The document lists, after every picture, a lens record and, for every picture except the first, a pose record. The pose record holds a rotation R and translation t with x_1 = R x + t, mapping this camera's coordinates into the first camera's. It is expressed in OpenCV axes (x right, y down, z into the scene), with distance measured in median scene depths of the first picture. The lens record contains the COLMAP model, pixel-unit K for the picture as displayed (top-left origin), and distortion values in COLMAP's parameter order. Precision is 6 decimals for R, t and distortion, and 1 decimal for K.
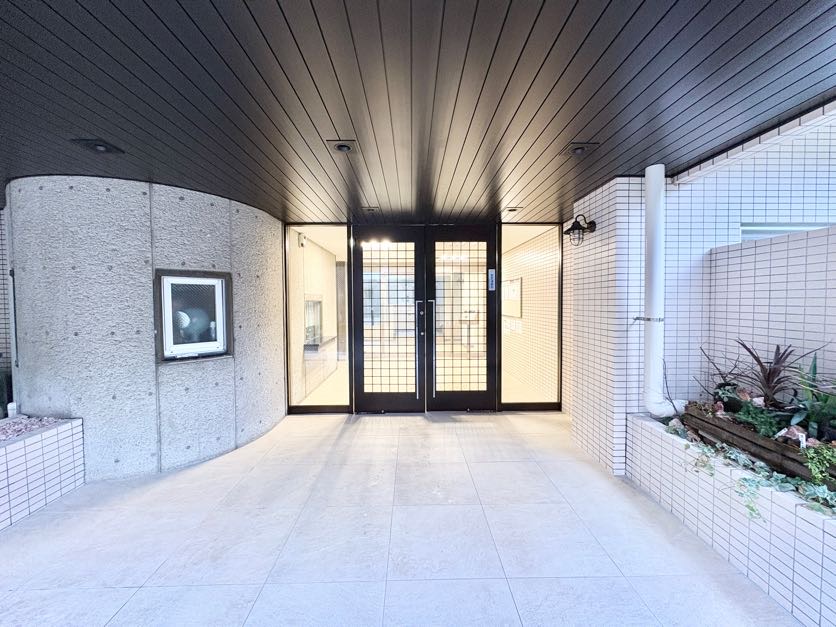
lens RADIAL K [[332.5, 0, 418.0], [0, 332.5, 313.5], [0, 0, 1]] dist [-0.001564, -0.000246]
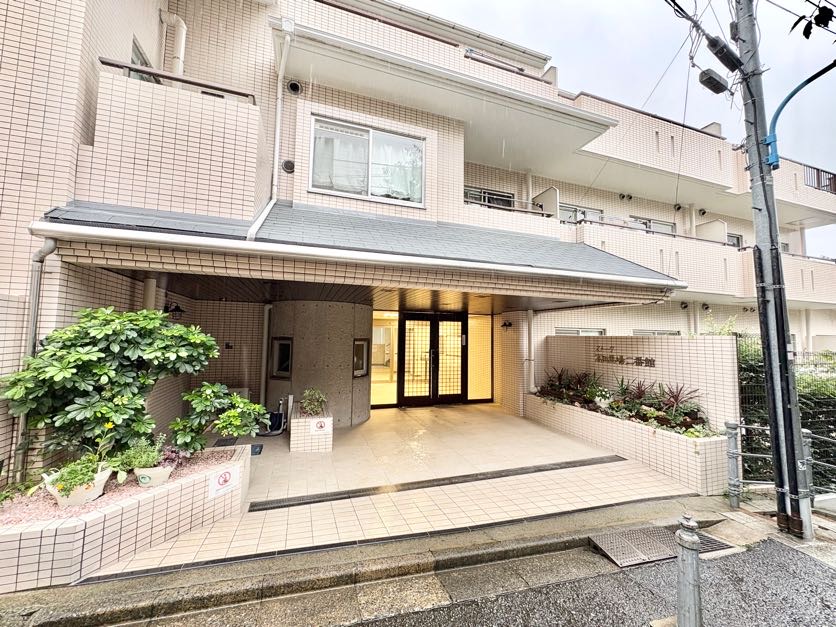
lens RADIAL K [[332.5, 0, 418.0], [0, 332.5, 313.5], [0, 0, 1]] dist [-0.001564, -0.000246]
pose [[0.951650, 0.041015, 0.304434, -0.707387], [-0.008286, 0.994113, -0.108031, -0.038562], [-0.307073, 0.100285, 0.946387, -0.932394]]
